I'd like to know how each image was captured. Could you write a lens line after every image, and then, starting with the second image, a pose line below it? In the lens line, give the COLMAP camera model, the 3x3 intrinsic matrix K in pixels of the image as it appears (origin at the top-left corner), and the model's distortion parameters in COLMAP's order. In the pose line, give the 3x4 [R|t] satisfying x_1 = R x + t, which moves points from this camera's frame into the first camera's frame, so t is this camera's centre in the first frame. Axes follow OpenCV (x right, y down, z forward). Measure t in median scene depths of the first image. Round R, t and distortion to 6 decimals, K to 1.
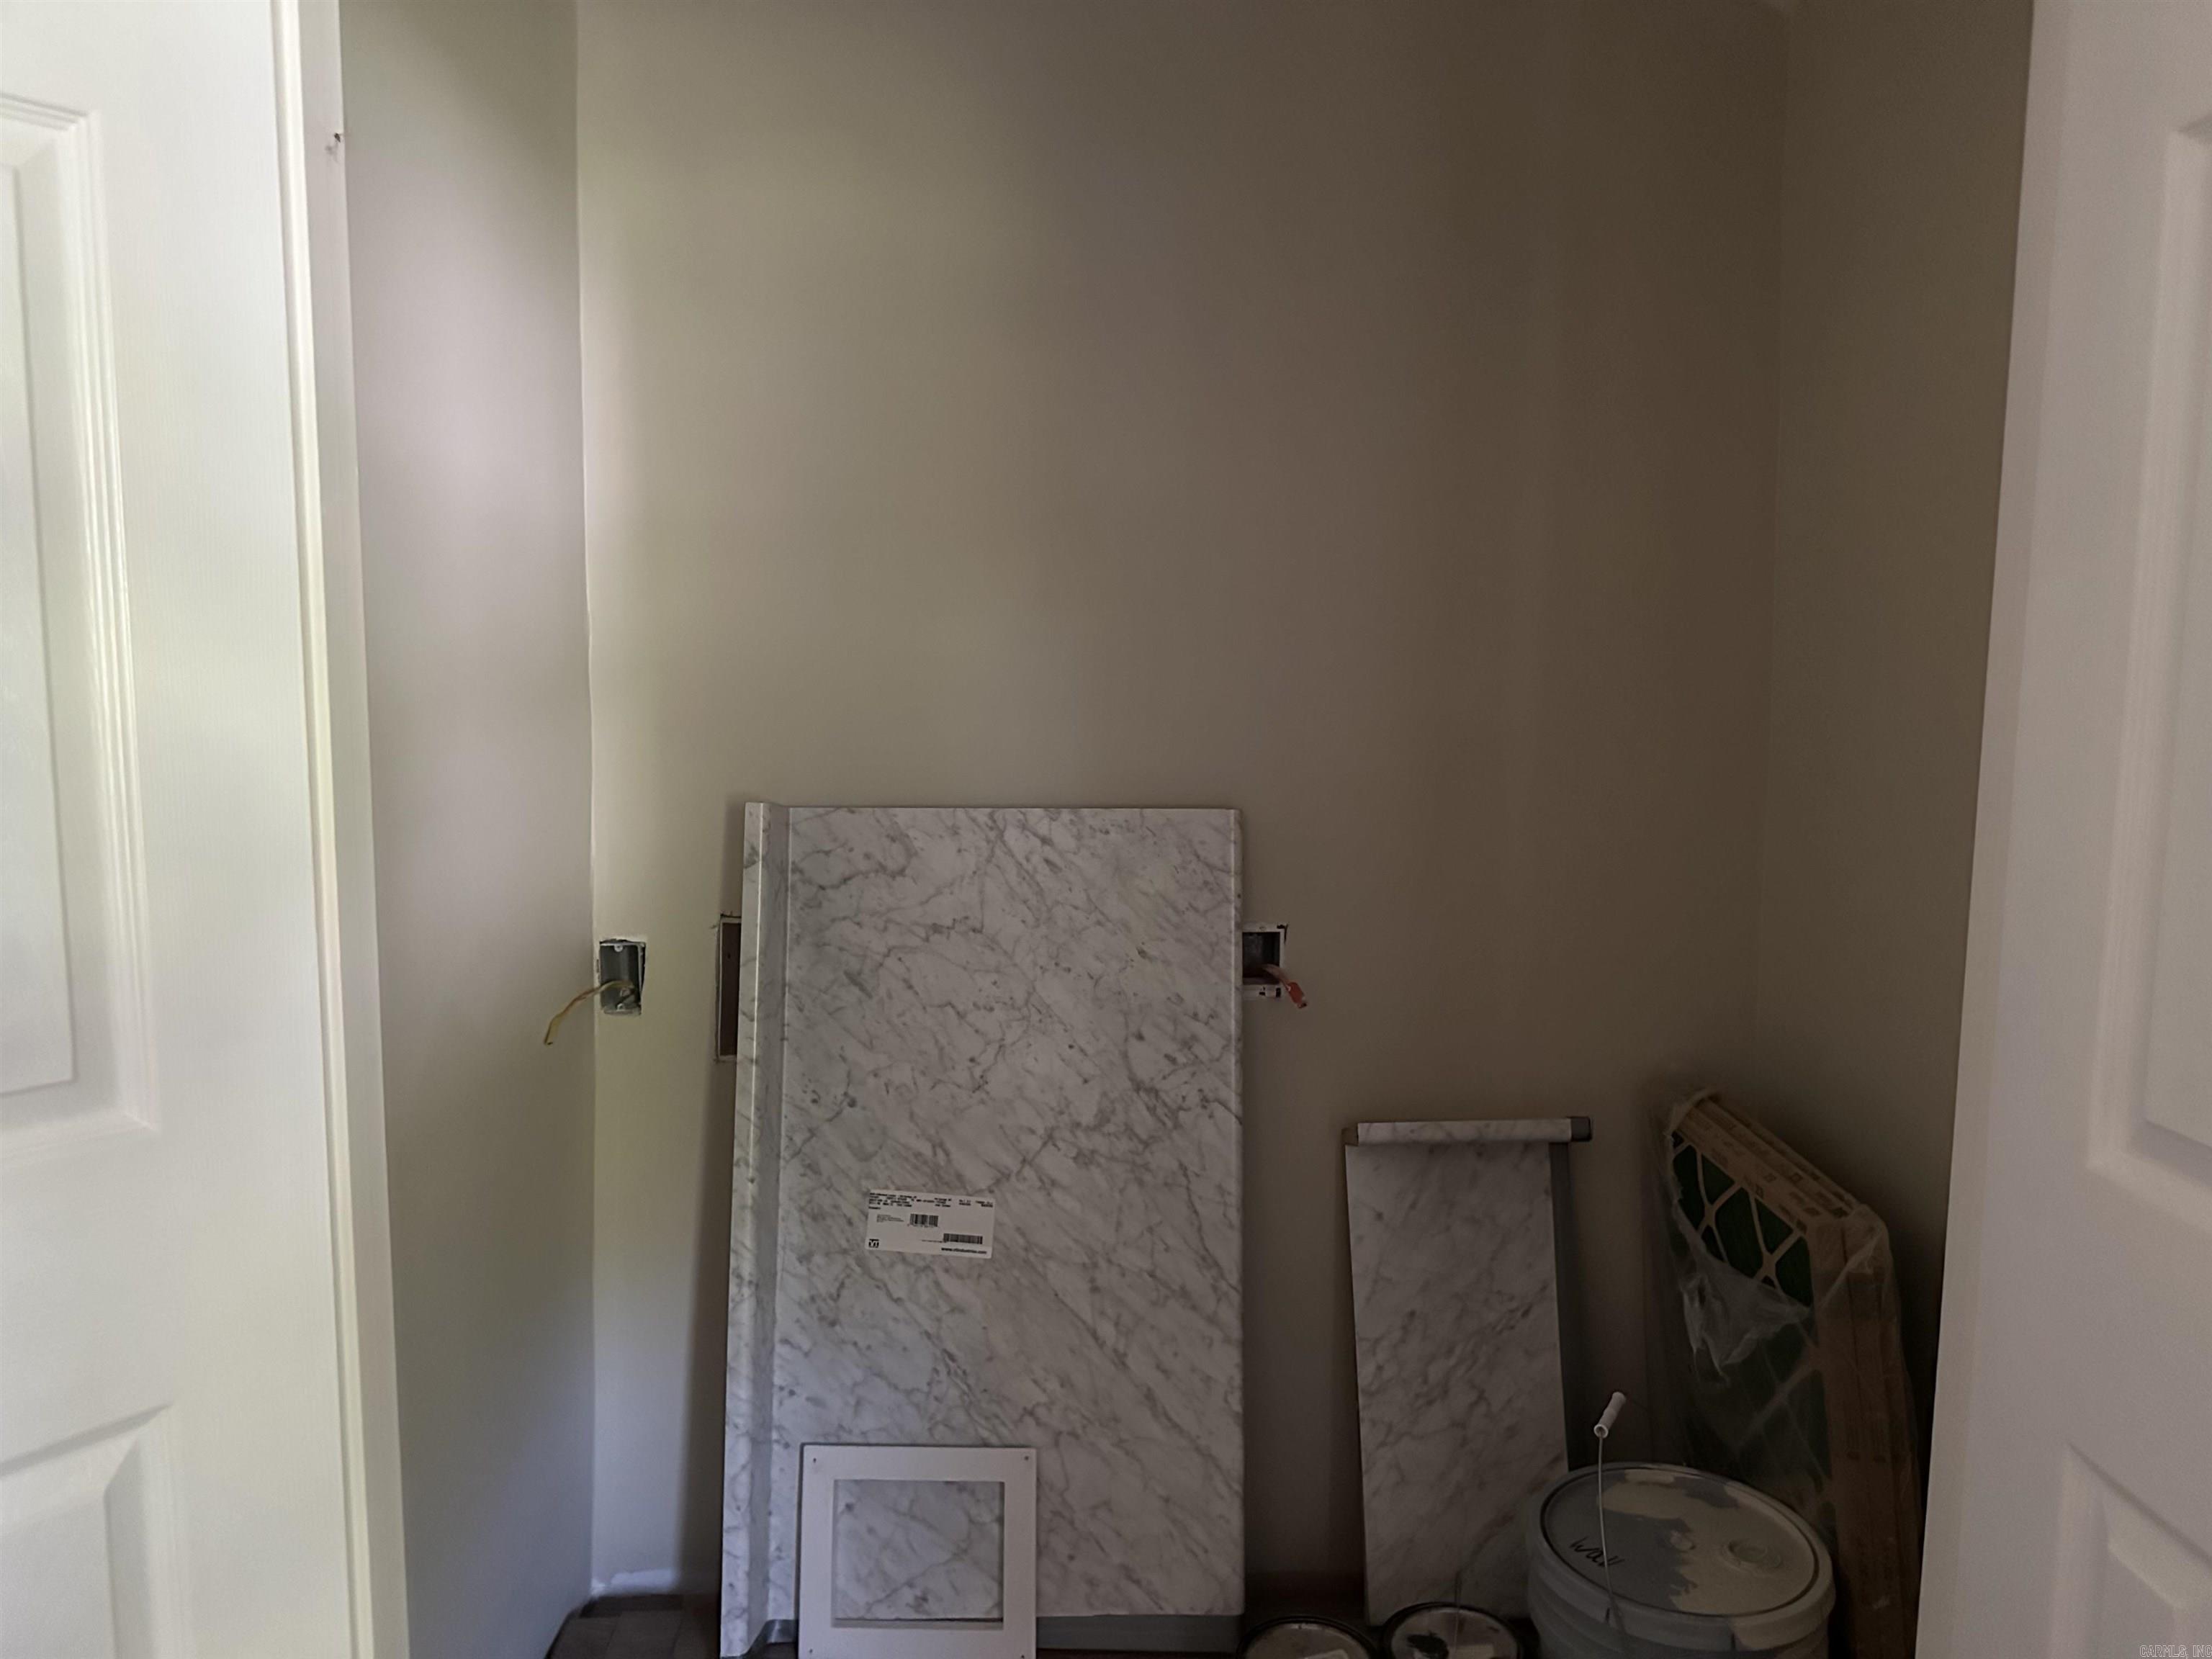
lens RADIAL K [[1565.7, 0, 1113.9], [0, 1565.7, 840.7], [0, 0, 1]] dist [0.006393, -0.005708]
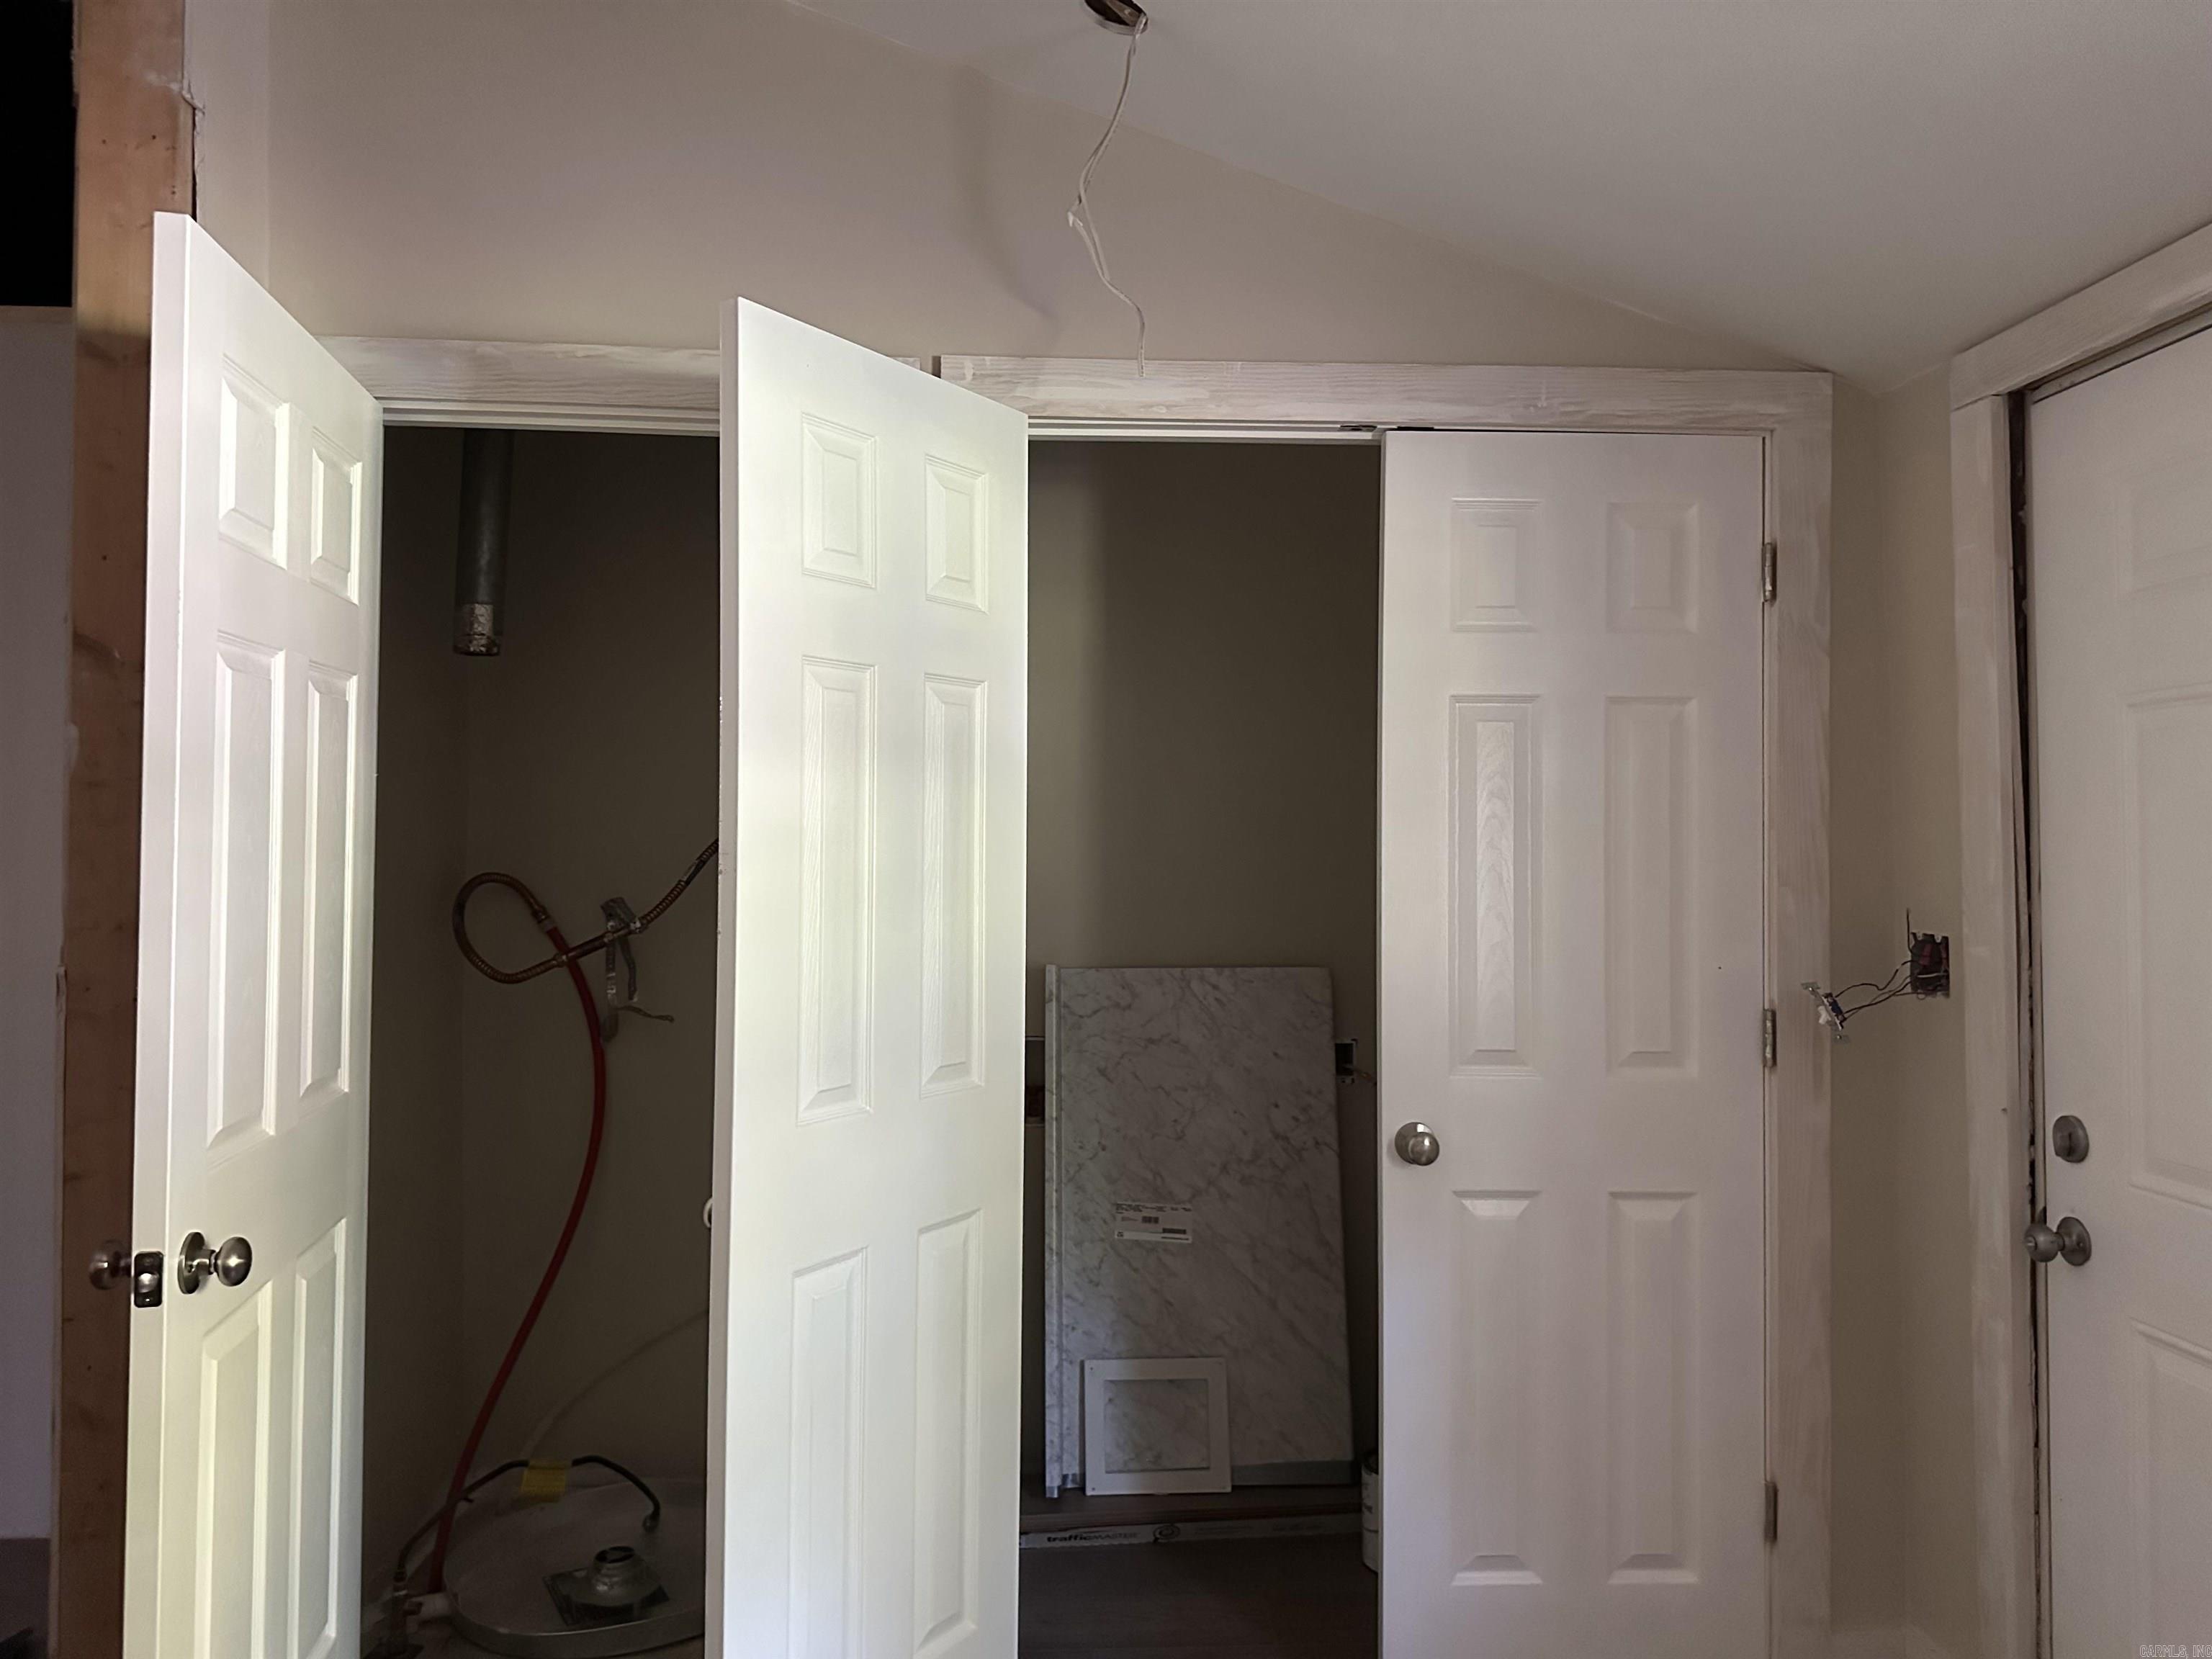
lens RADIAL K [[1565.7, 0, 1095.1], [0, 1565.7, 825.0], [0, 0, 1]] dist [0.006393, -0.005708]
pose [[0.997316, 0.001716, 0.073195, -0.298057], [0.008962, 0.989346, -0.145310, 0.071196], [-0.072664, 0.145576, 0.986675, -0.666729]]
